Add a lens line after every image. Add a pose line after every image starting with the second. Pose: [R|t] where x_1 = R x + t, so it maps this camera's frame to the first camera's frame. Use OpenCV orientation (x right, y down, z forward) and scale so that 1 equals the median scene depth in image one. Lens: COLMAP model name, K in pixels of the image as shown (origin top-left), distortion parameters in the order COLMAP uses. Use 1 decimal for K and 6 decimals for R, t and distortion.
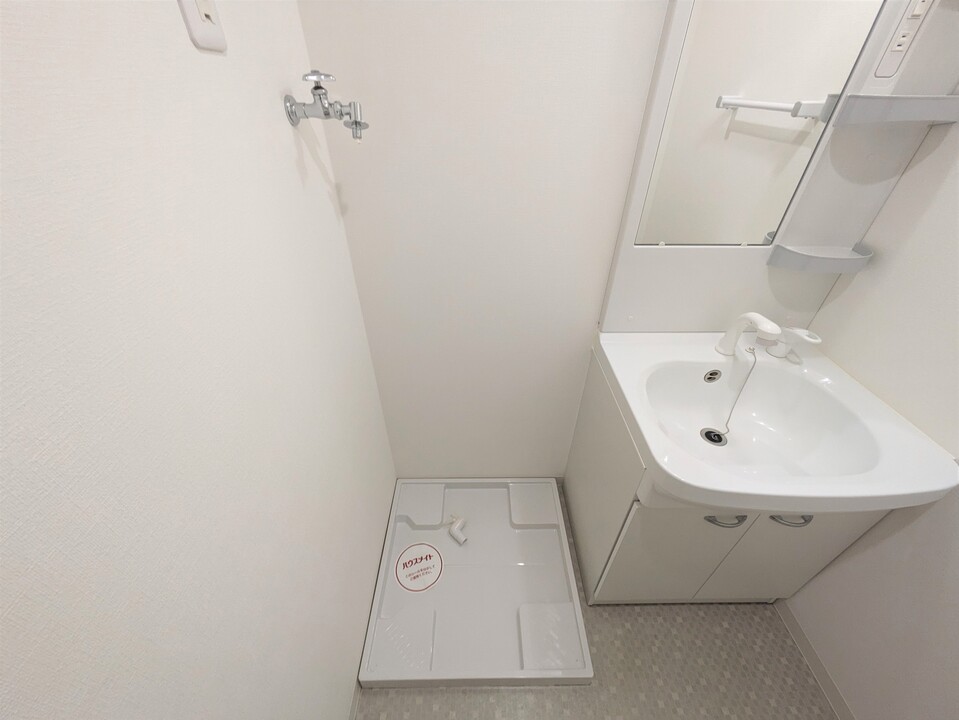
lens RADIAL K [[378.9, 0, 480.5], [0, 378.9, 360.1], [0, 0, 1]] dist [-0.001750, 0.002450]
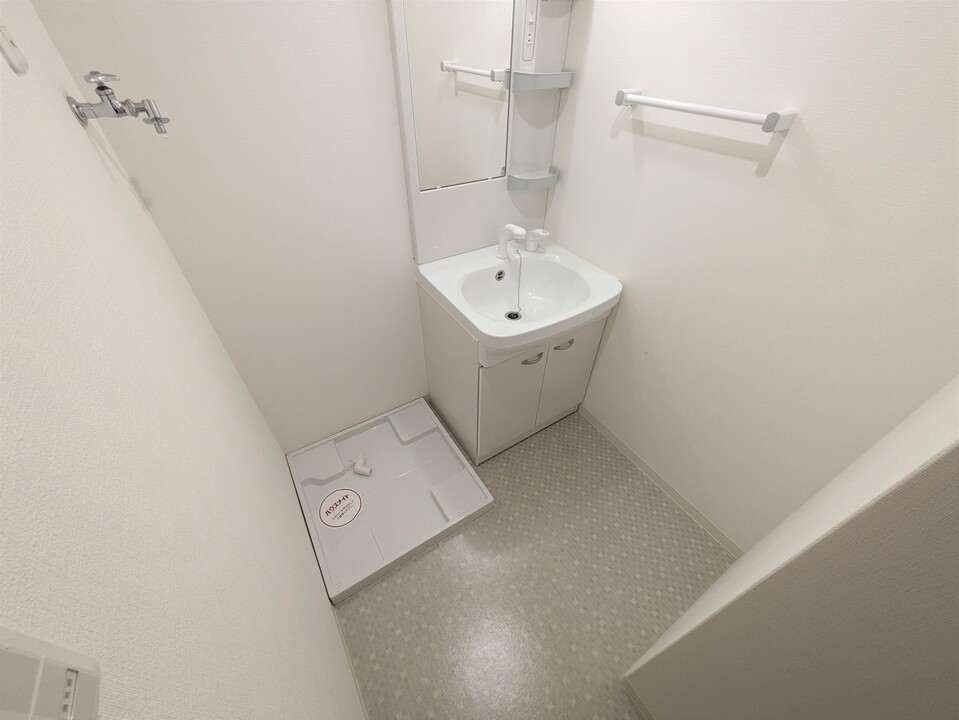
lens RADIAL K [[378.9, 0, 480.5], [0, 378.9, 360.1], [0, 0, 1]] dist [-0.001750, 0.002450]
pose [[0.847474, -0.345097, 0.403357, -0.139981], [0.306695, 0.938506, 0.158569, 0.094298], [-0.433274, -0.010676, 0.901199, -0.264438]]
